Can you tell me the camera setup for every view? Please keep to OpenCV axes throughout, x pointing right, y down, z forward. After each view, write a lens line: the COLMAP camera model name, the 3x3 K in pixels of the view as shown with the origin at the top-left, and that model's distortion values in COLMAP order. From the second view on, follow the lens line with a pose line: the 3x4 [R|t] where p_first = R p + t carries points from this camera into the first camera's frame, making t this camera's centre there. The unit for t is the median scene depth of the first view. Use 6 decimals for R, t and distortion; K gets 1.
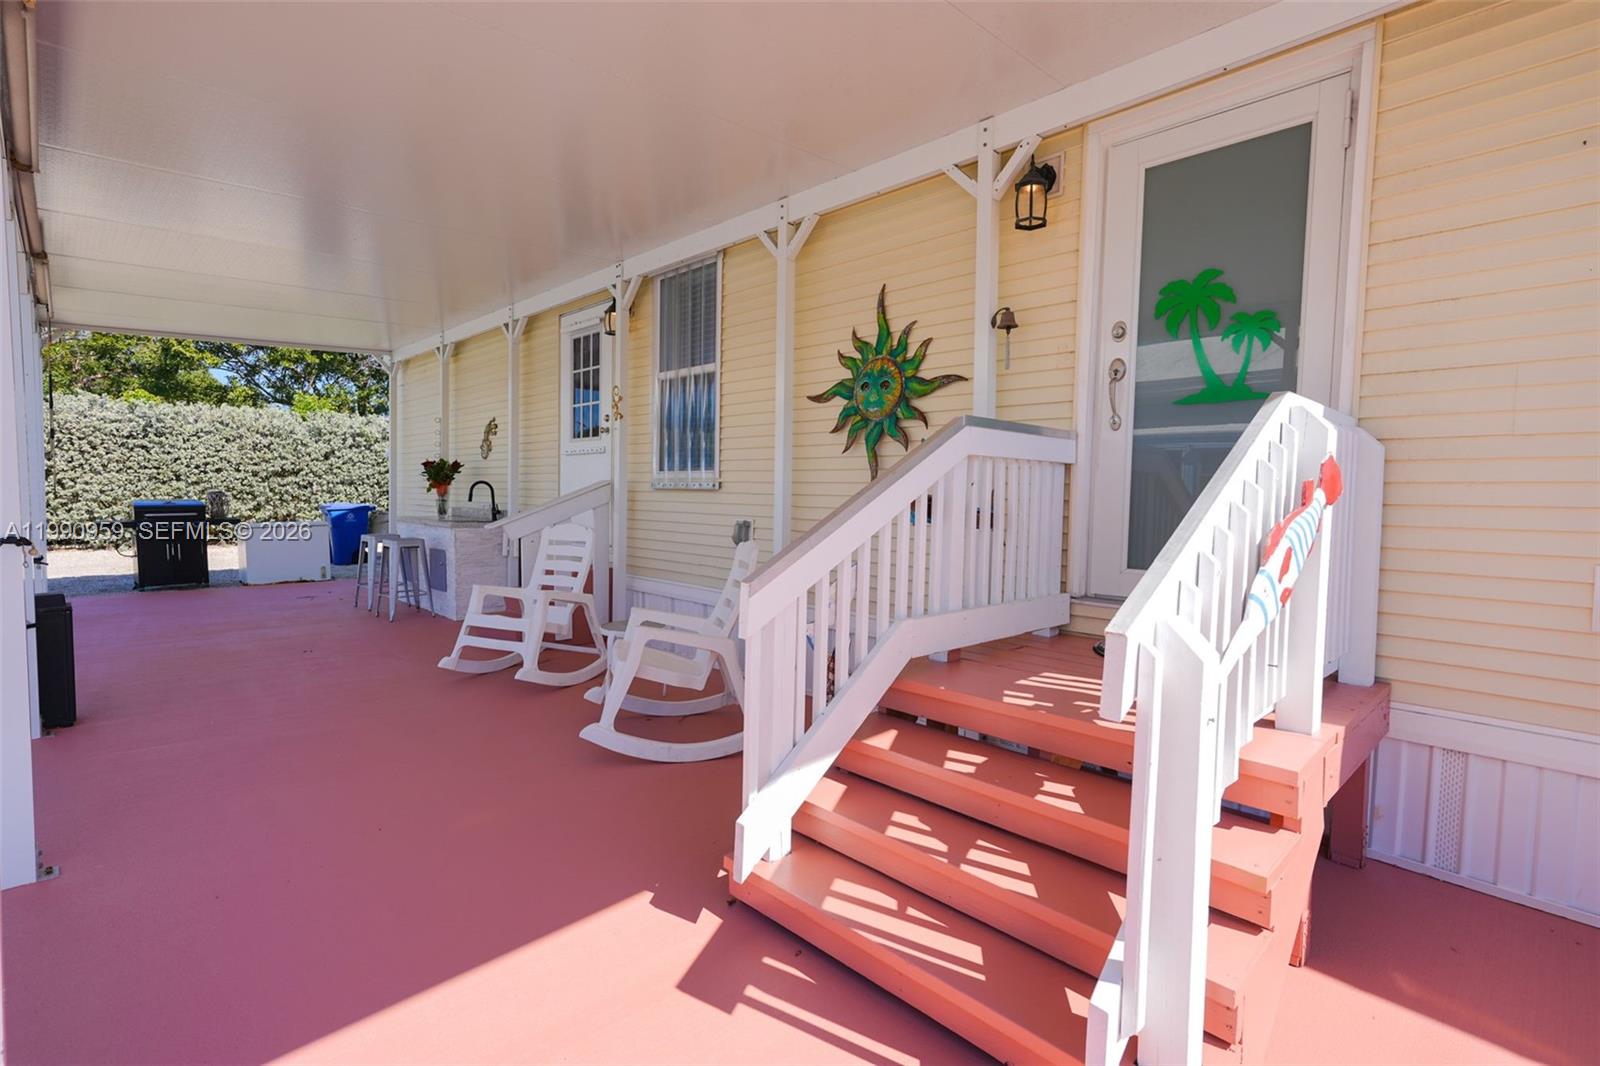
lens RADIAL K [[755.6, 0, 795.8], [0, 755.6, 531.7], [0, 0, 1]] dist [-0.001082, 0.007601]
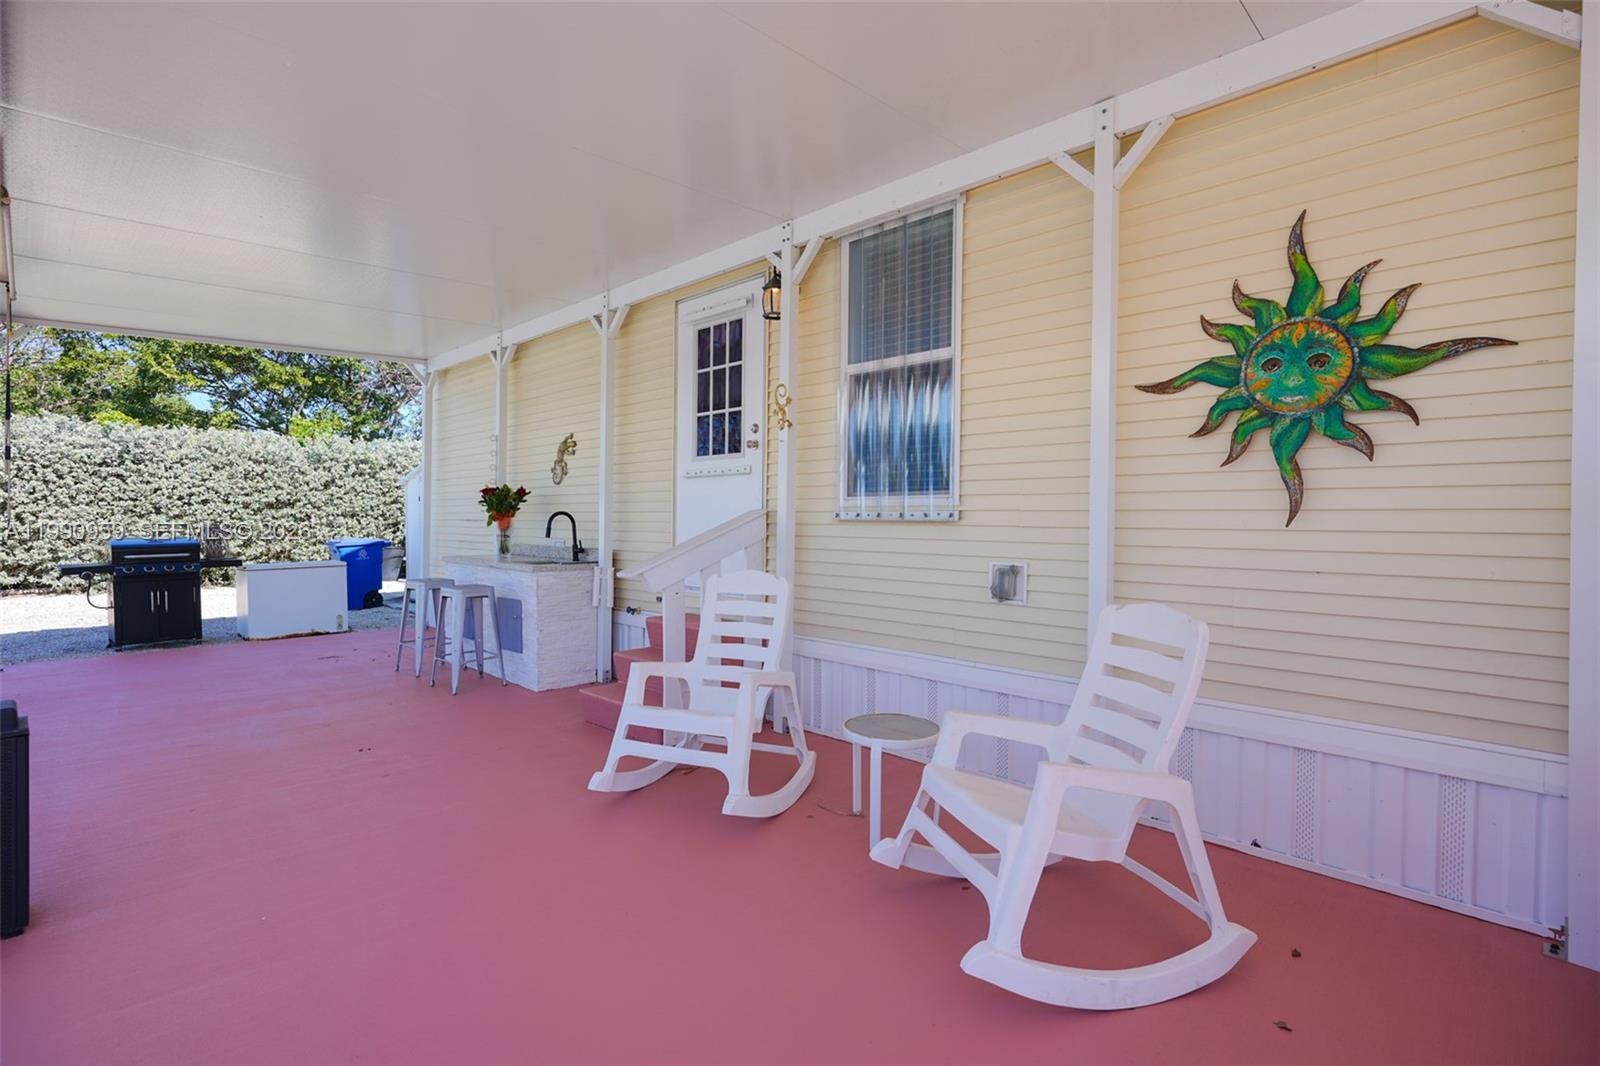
lens RADIAL K [[752.2, 0, 796.6], [0, 752.2, 530.1], [0, 0, 1]] dist [-0.000778, 0.007443]
pose [[0.999530, -0.008357, 0.029508, -0.246687], [0.009499, 0.999202, -0.038787, -0.018525], [-0.029160, 0.039049, 0.998812, 0.256761]]
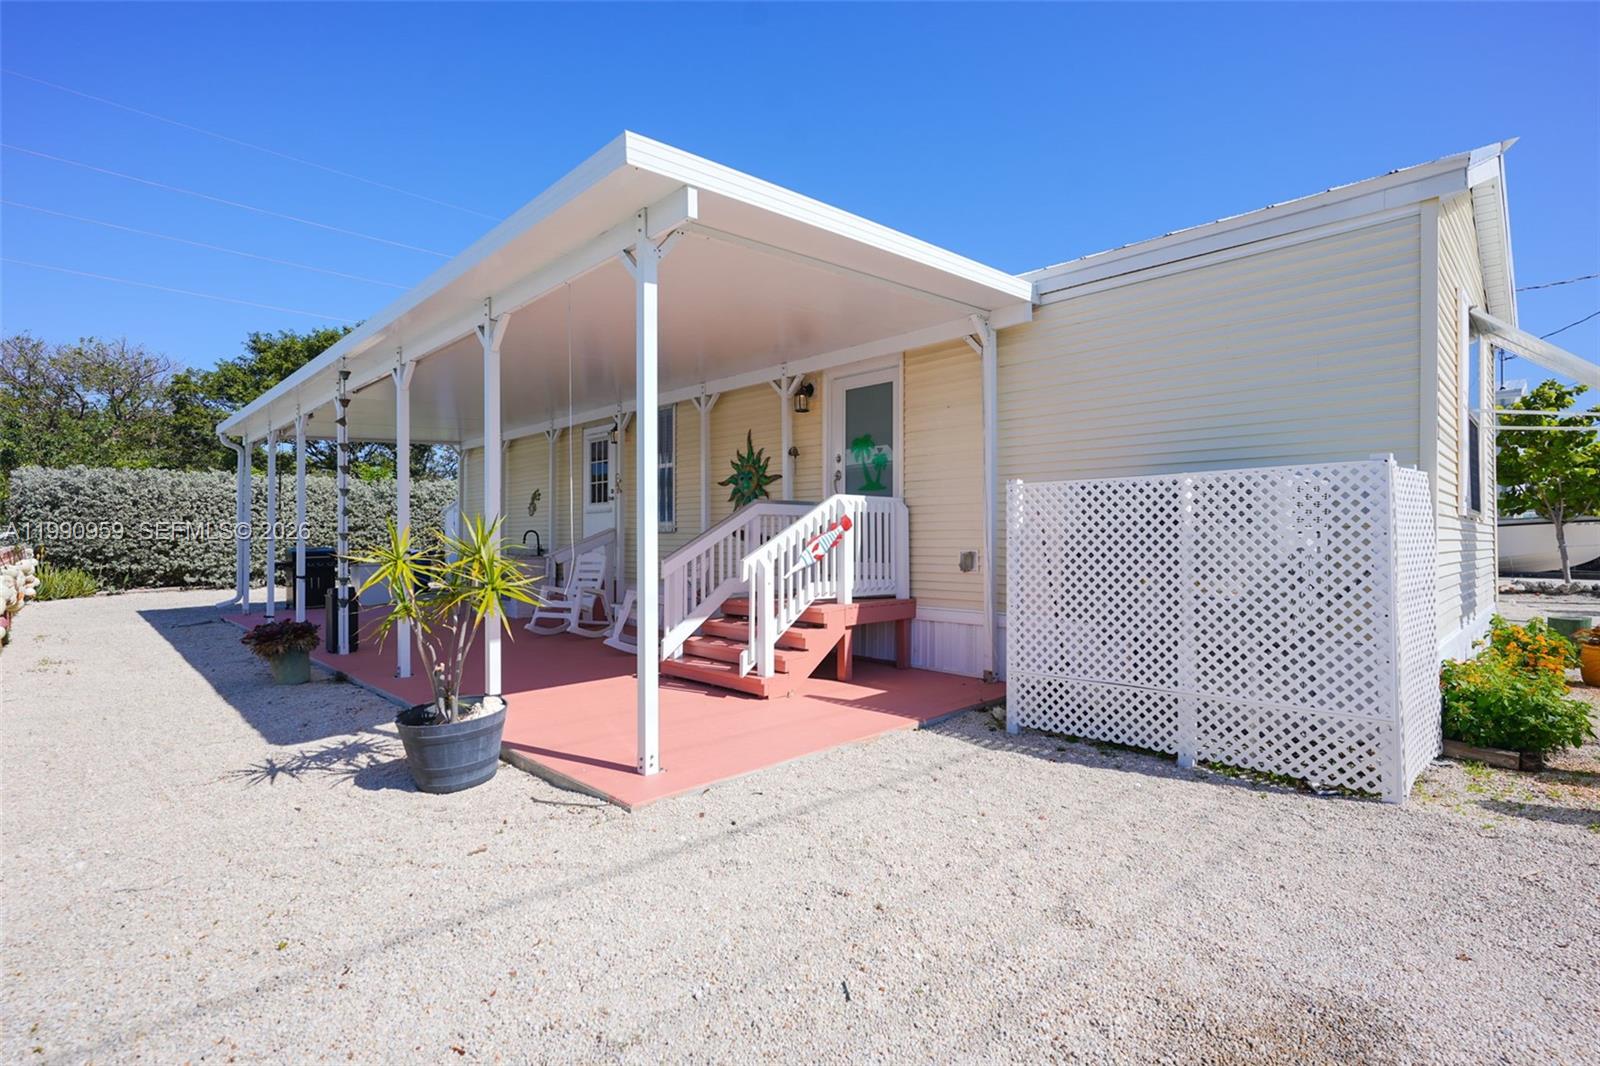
lens RADIAL K [[760.4, 0, 795.8], [0, 760.4, 531.4], [0, 0, 1]] dist [-0.000379, 0.008336]
pose [[0.999837, -0.018066, -0.000669, 0.166848], [0.017990, 0.997927, -0.061784, 0.053405], [0.001784, 0.061762, 0.998089, -0.722708]]
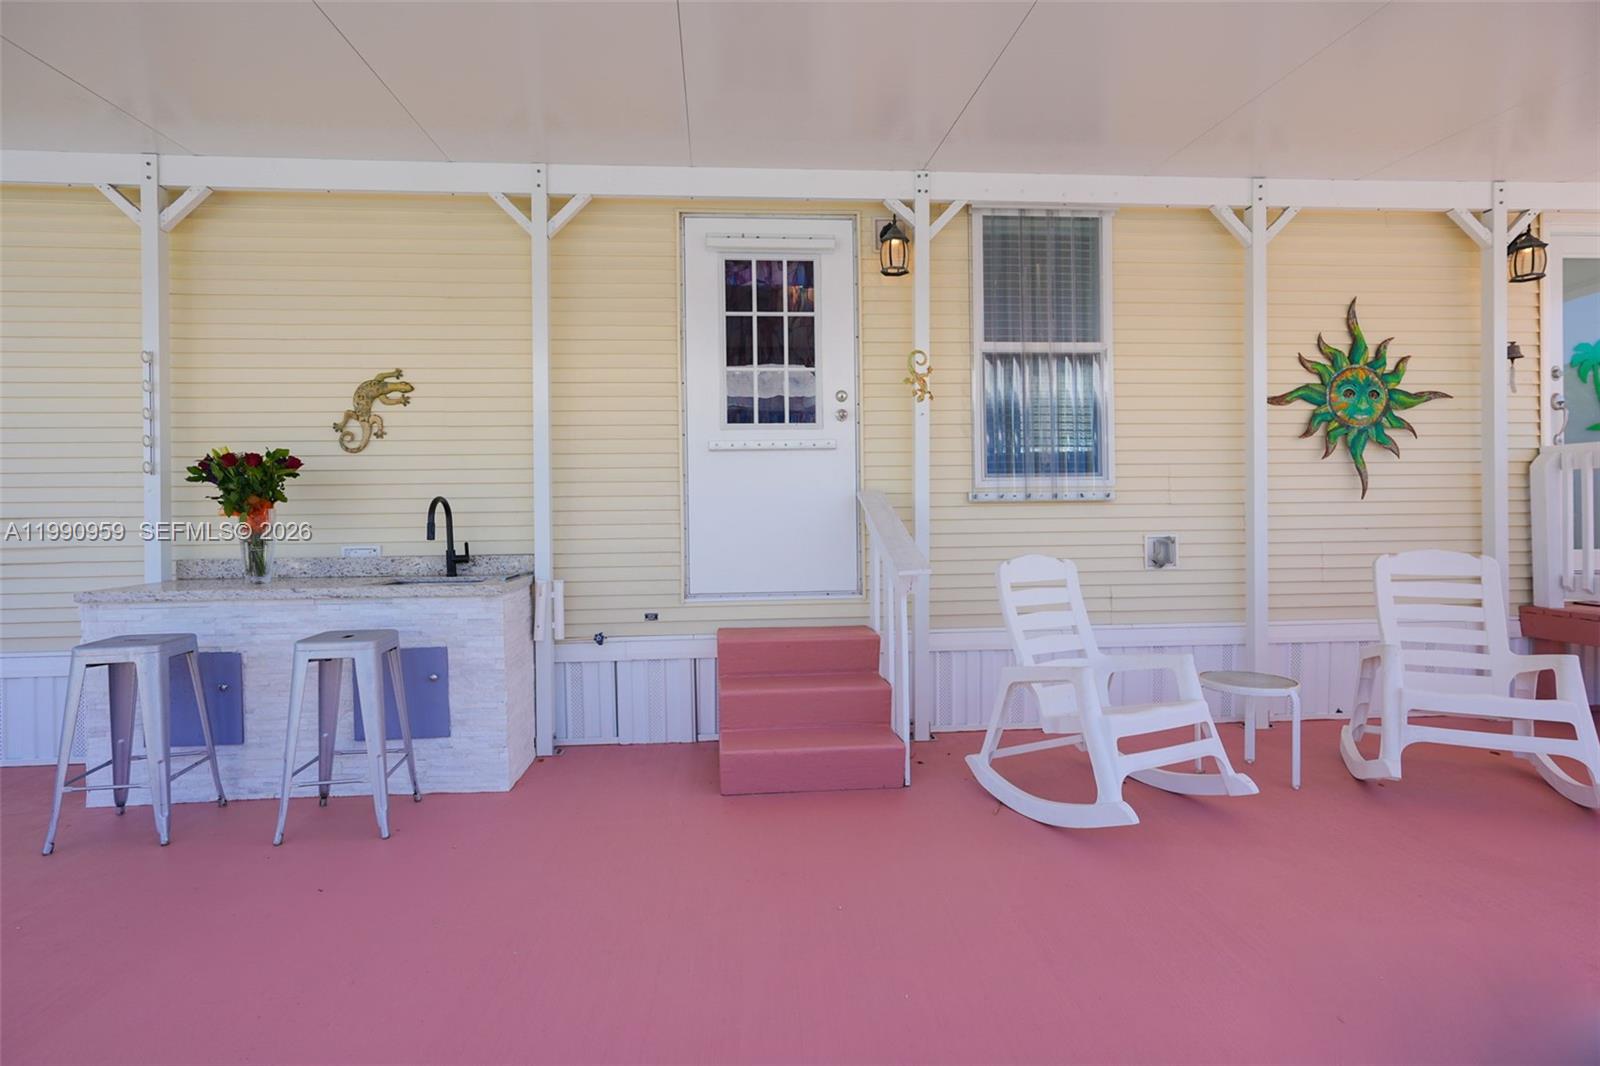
lens RADIAL K [[790.3, 0, 796.3], [0, 790.3, 527.9], [0, 0, 1]] dist [-0.001444, 0.010008]
pose [[0.638562, -0.028420, 0.769045, -0.855263], [0.063867, 0.997828, -0.016155, -0.030892], [-0.766915, 0.059433, 0.638990, 0.644624]]
